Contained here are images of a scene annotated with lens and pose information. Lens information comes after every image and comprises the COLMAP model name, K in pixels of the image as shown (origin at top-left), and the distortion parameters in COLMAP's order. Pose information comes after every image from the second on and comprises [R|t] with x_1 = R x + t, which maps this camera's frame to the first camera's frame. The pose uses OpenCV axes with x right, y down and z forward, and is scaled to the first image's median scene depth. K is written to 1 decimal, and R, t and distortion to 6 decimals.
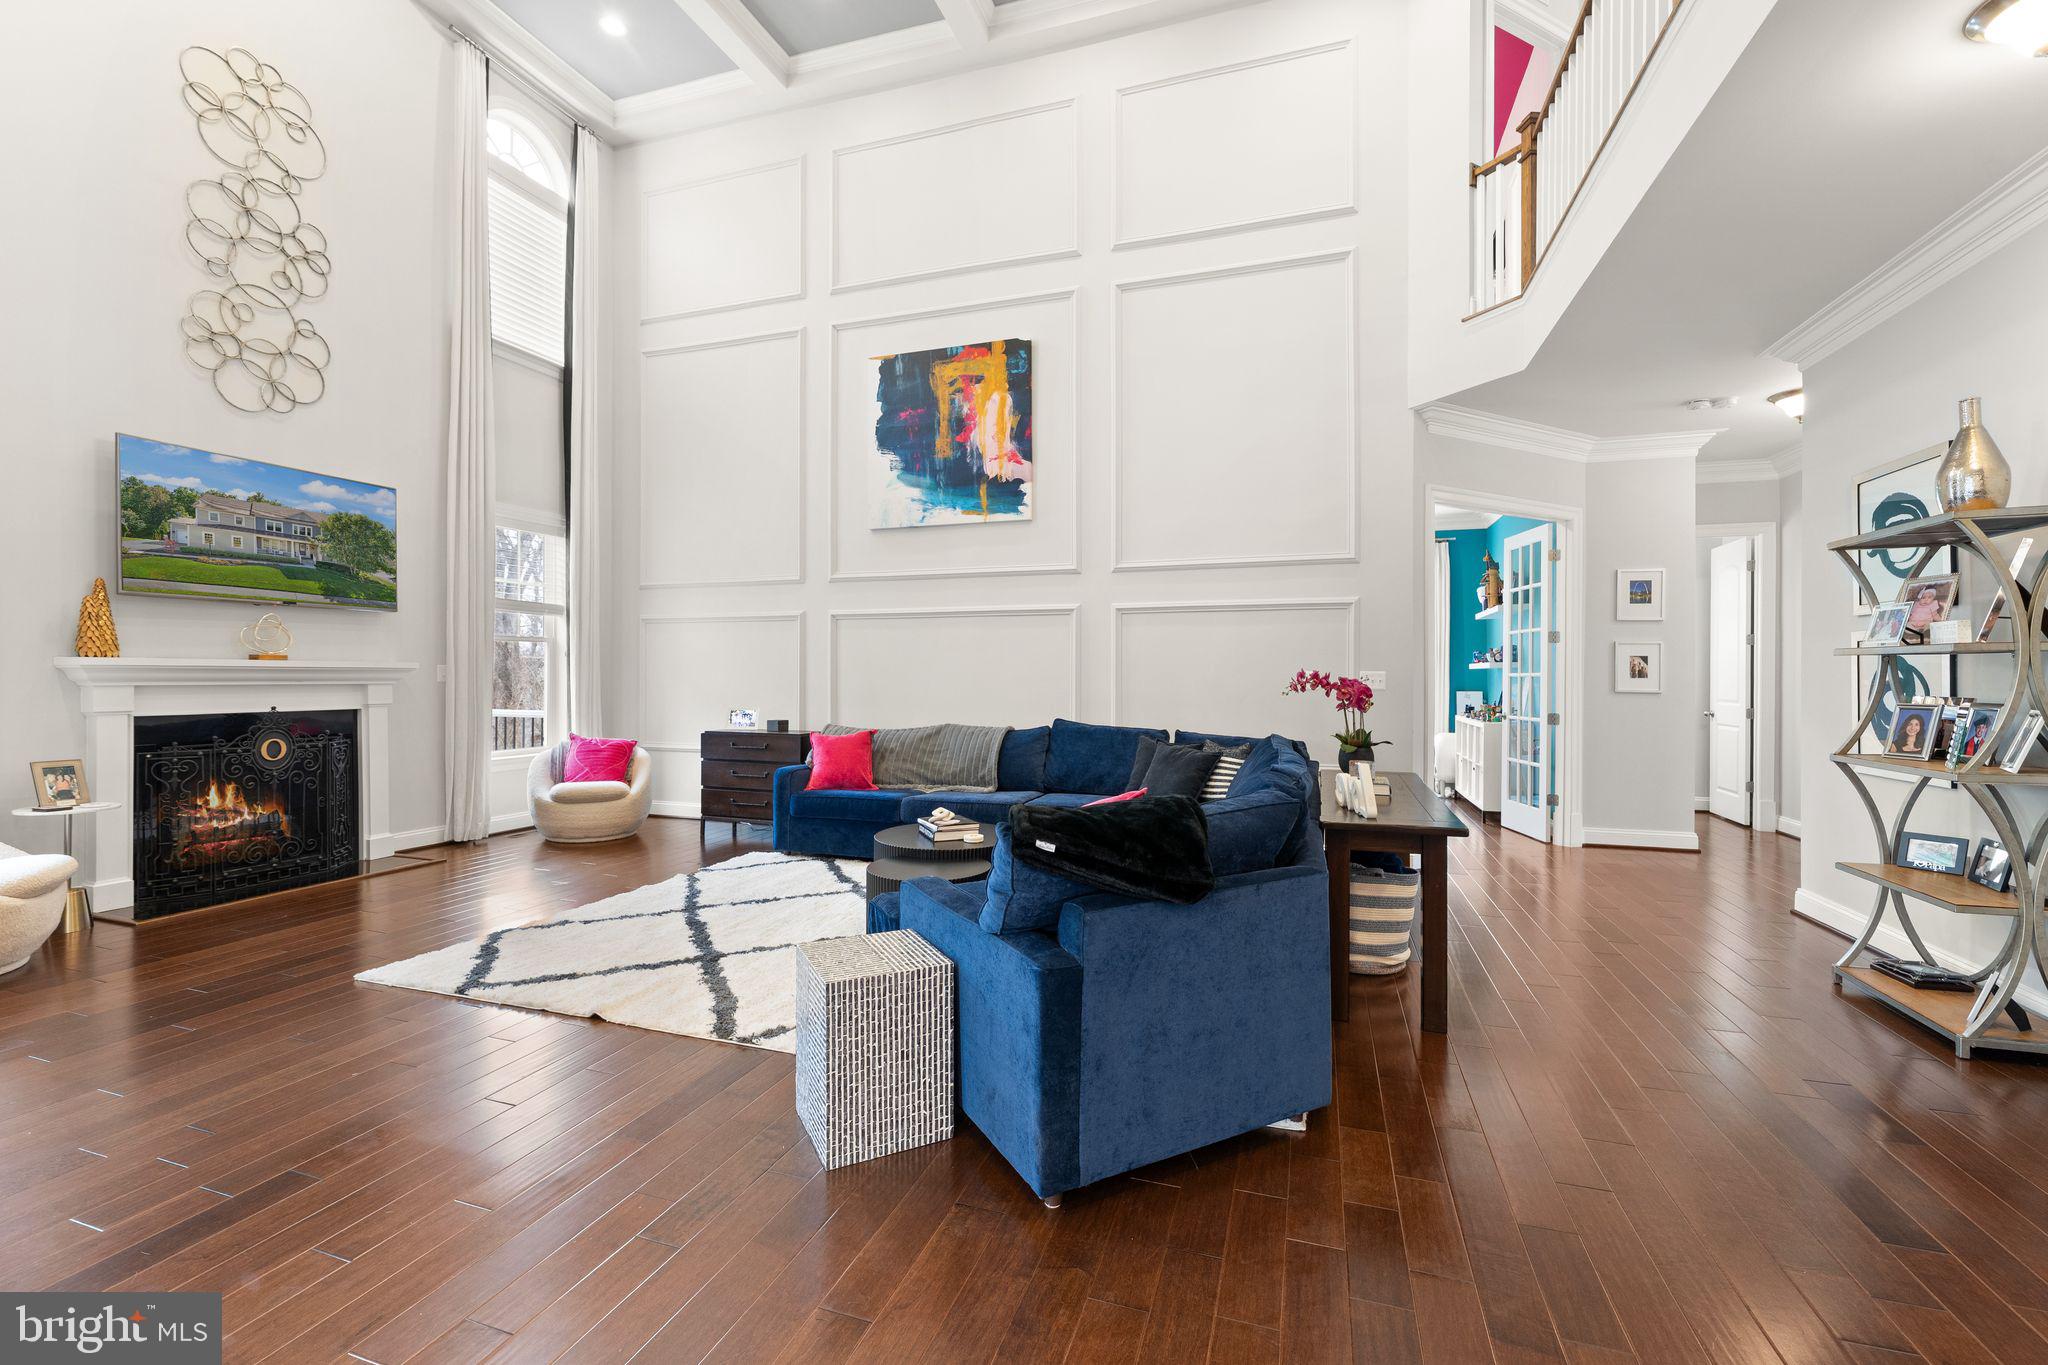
lens RADIAL K [[788.1, 0, 1006.0], [0, 788.1, 684.7], [0, 0, 1]] dist [-0.004214, 0.000293]
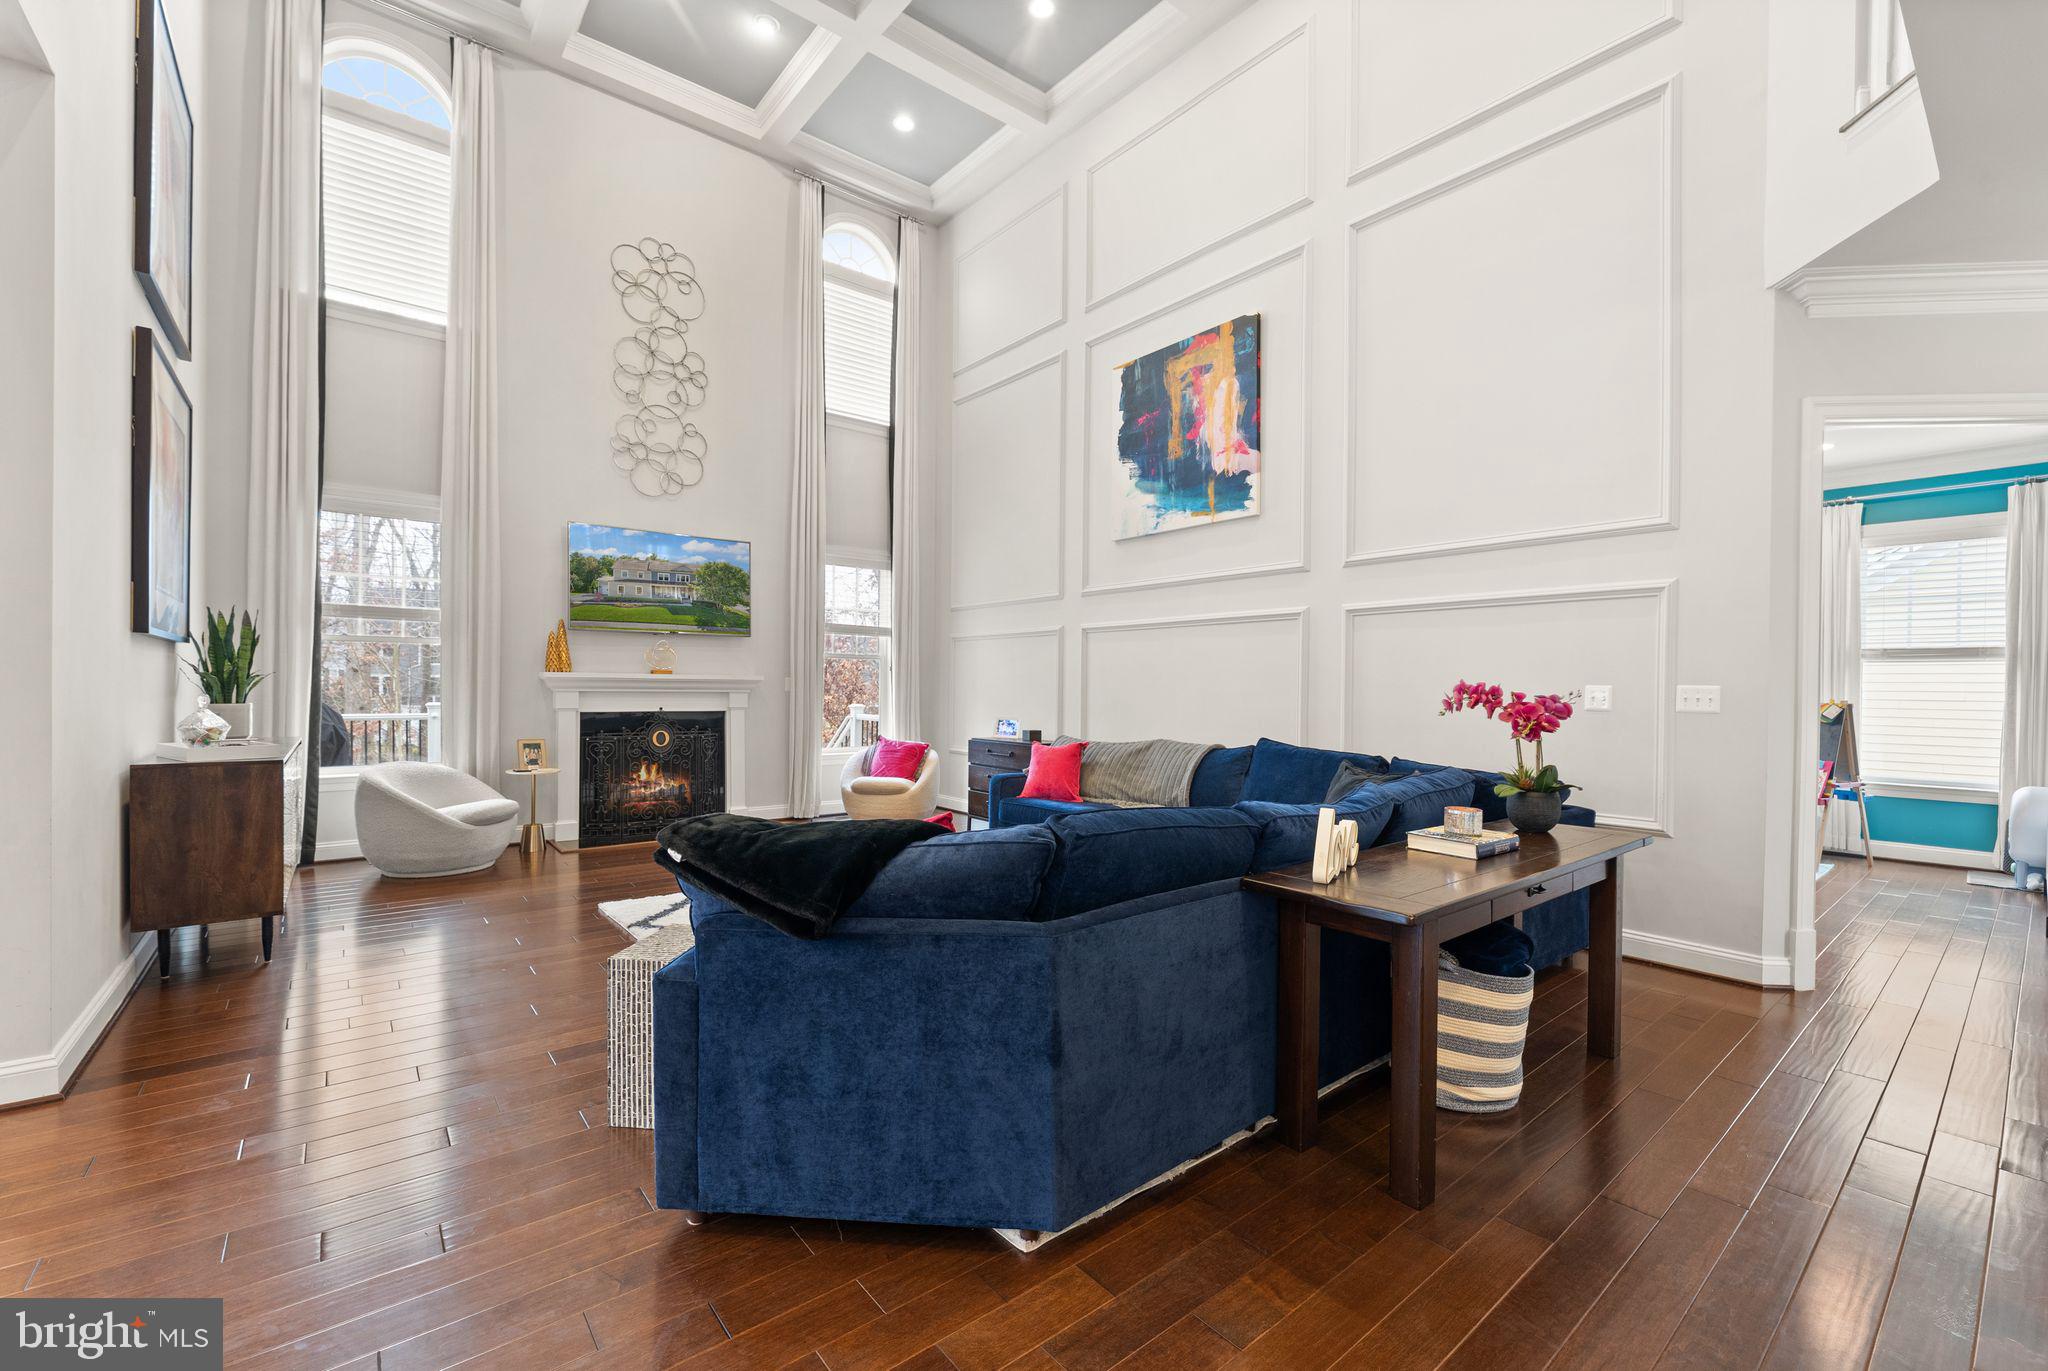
lens RADIAL K [[788.1, 0, 1076.1], [0, 788.1, 701.8], [0, 0, 1]] dist [-0.004214, 0.000293]
pose [[0.867616, 0.013695, -0.497047, 0.301293], [-0.012427, 0.999906, 0.005858, 0.000298], [0.497080, 0.001094, 0.867704, 0.122203]]
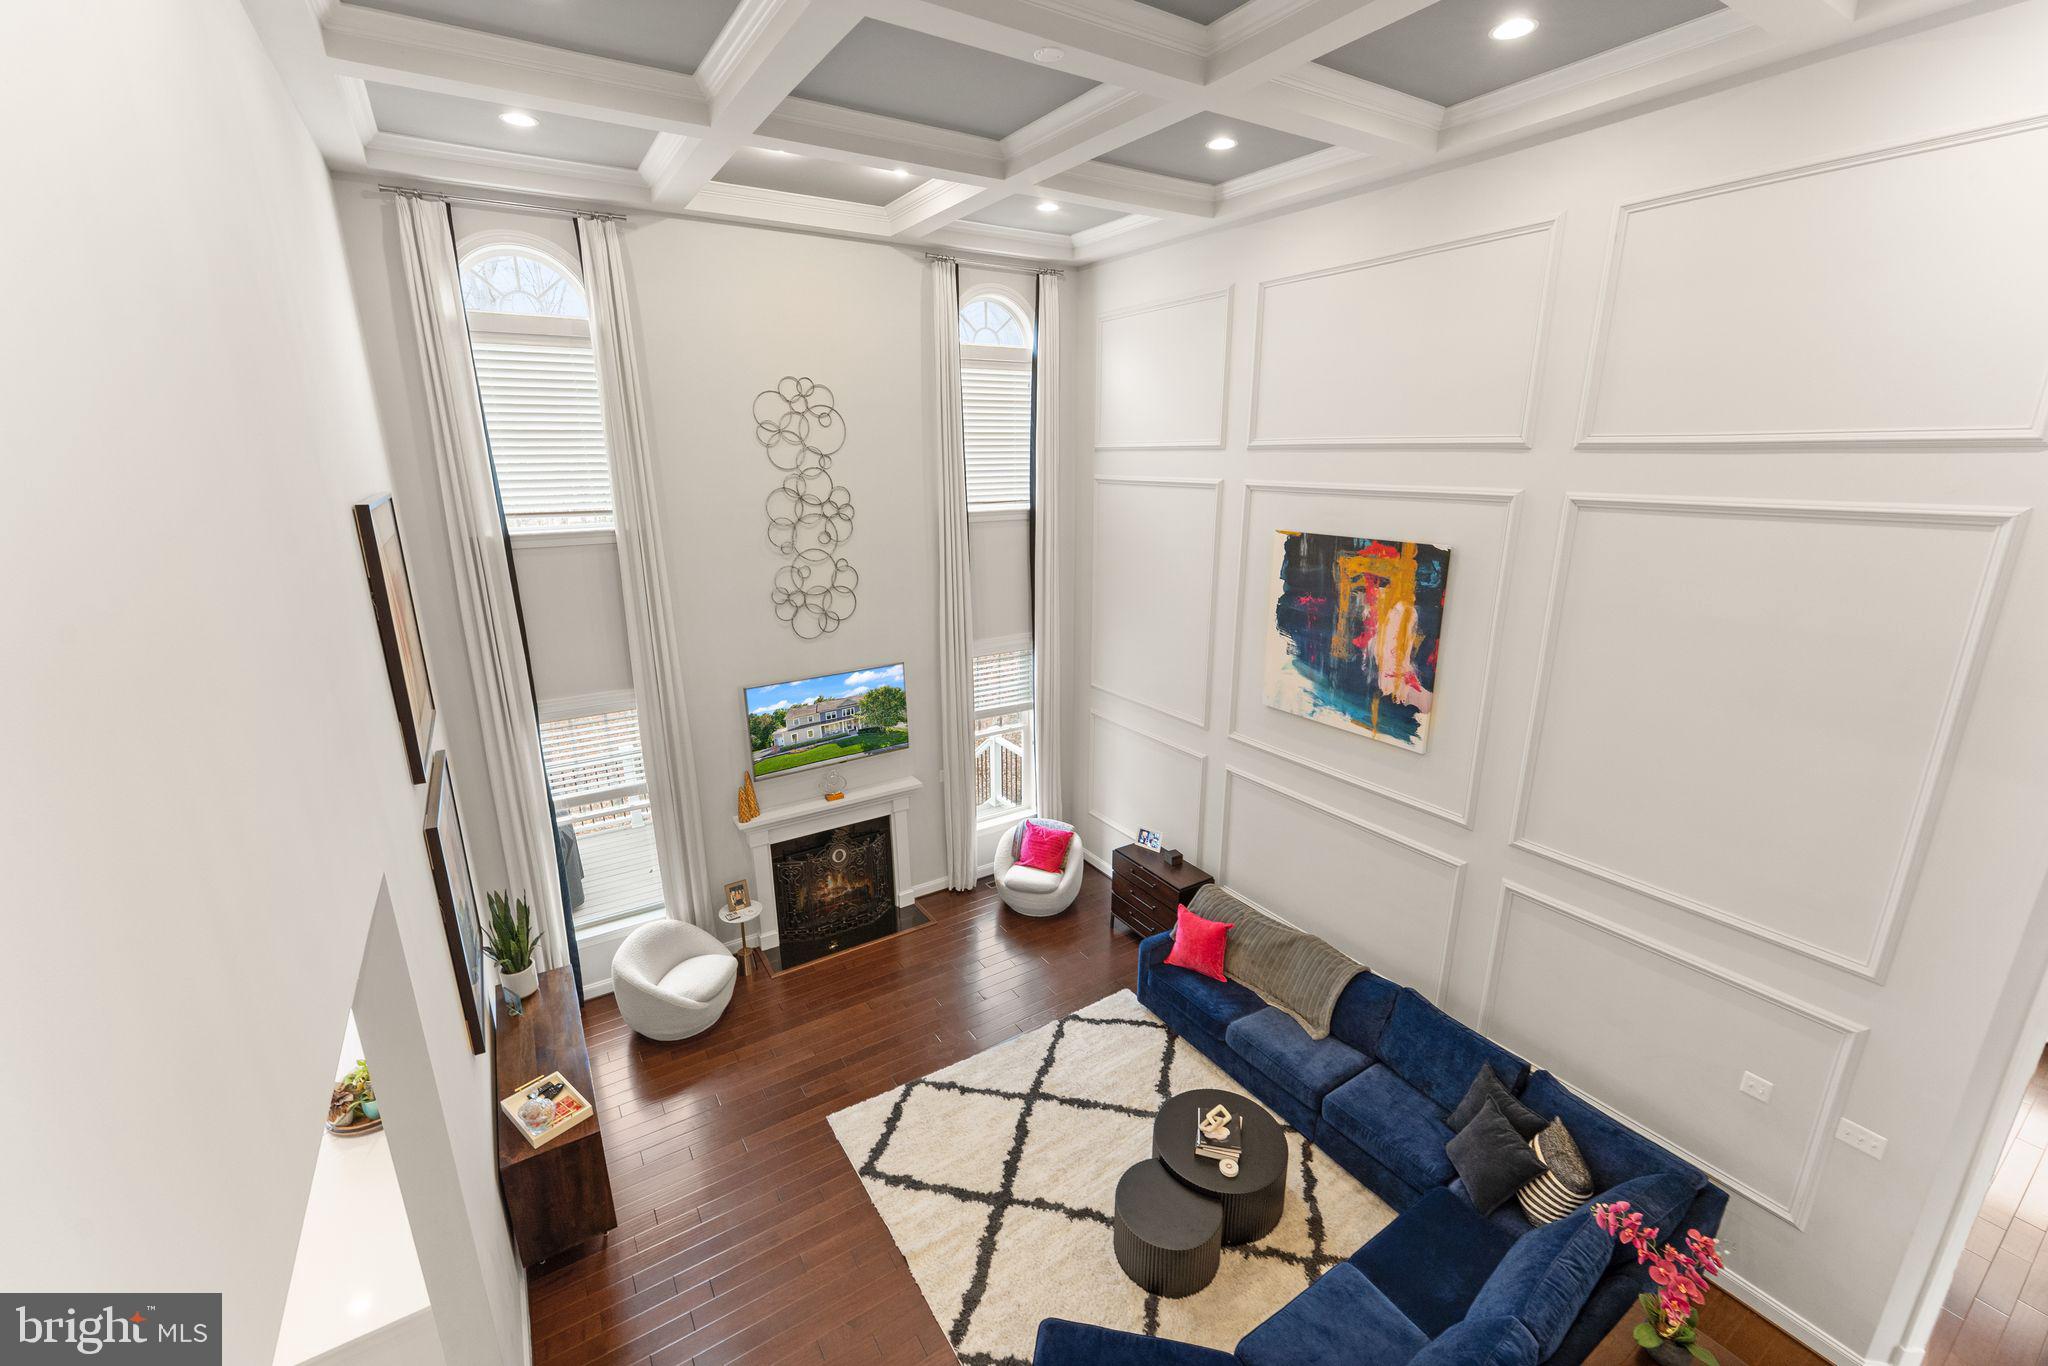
lens RADIAL K [[788.1, 0, 1091.3], [0, 788.1, 666.5], [0, 0, 1]] dist [-0.004214, 0.000293]
pose [[0.808804, 0.165203, -0.564398, 0.211486], [-0.017025, 0.965907, 0.258329, -0.523598], [0.587832, -0.199328, 0.784042, 0.119546]]
